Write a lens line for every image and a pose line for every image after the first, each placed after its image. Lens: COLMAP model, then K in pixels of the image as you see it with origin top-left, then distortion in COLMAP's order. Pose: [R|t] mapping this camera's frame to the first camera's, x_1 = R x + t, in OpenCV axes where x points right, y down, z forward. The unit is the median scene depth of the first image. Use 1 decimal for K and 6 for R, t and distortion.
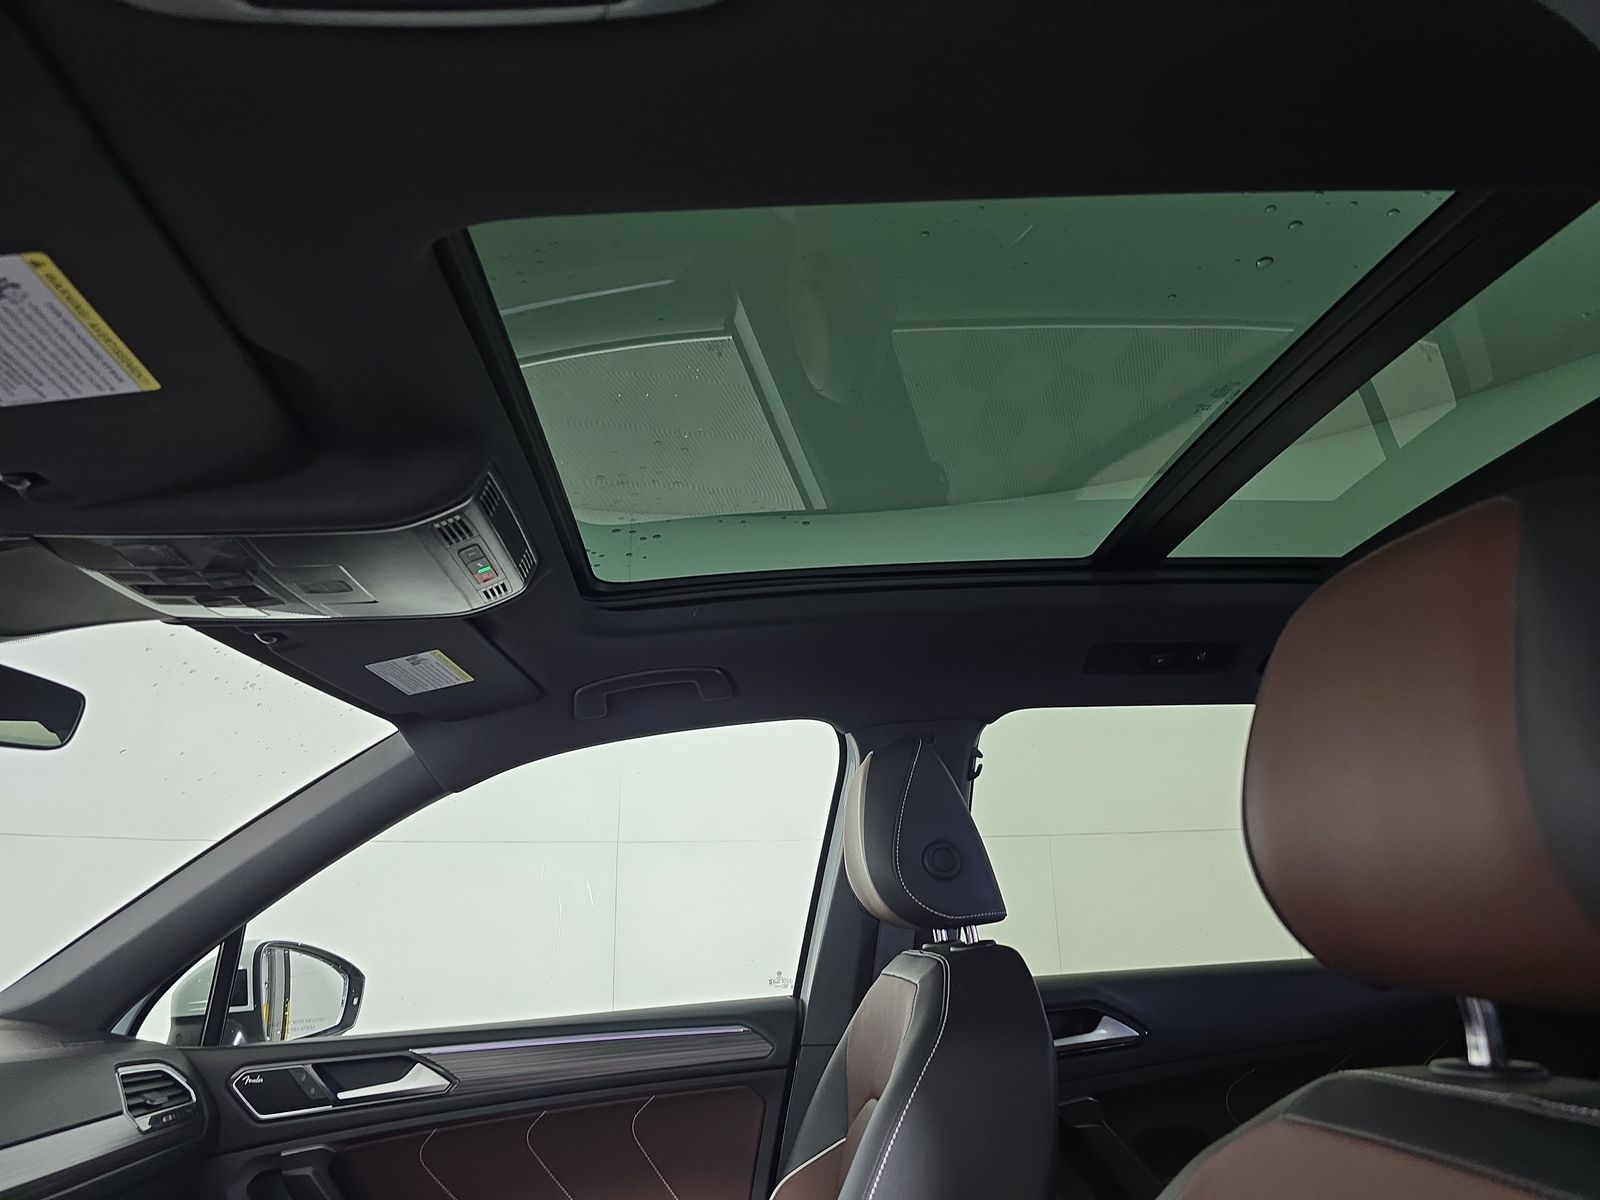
lens RADIAL K [[1132.5, 0, 804.7], [0, 1132.5, 571.0], [0, 0, 1]] dist [0.007981, 0.001711]
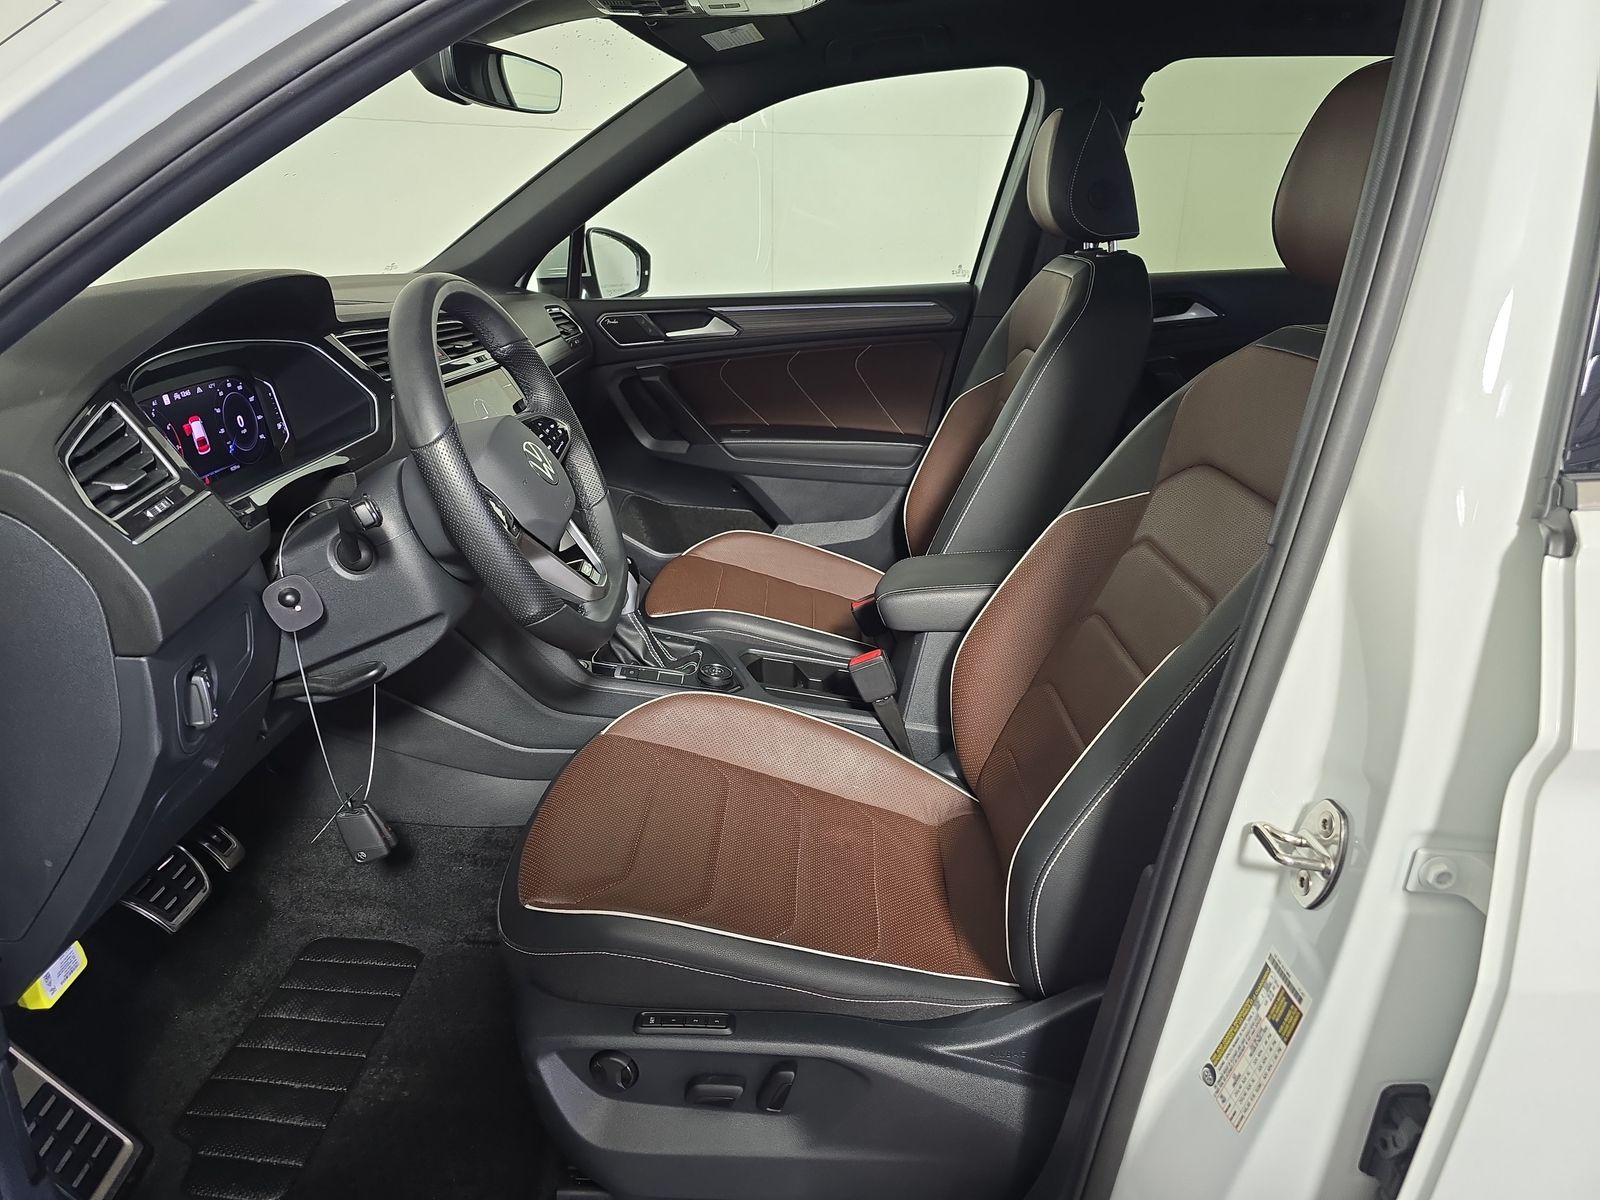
lens RADIAL K [[1096.0, 0, 800.0], [0, 1096.0, 600.0], [0, 0, 1]] dist [0.078233, 0.000132]
pose [[0.994017, 0.065324, -0.087542, -0.078701], [0.000096, 0.800936, 0.598750, -0.138887], [0.109228, -0.595175, 0.796138, -0.370836]]
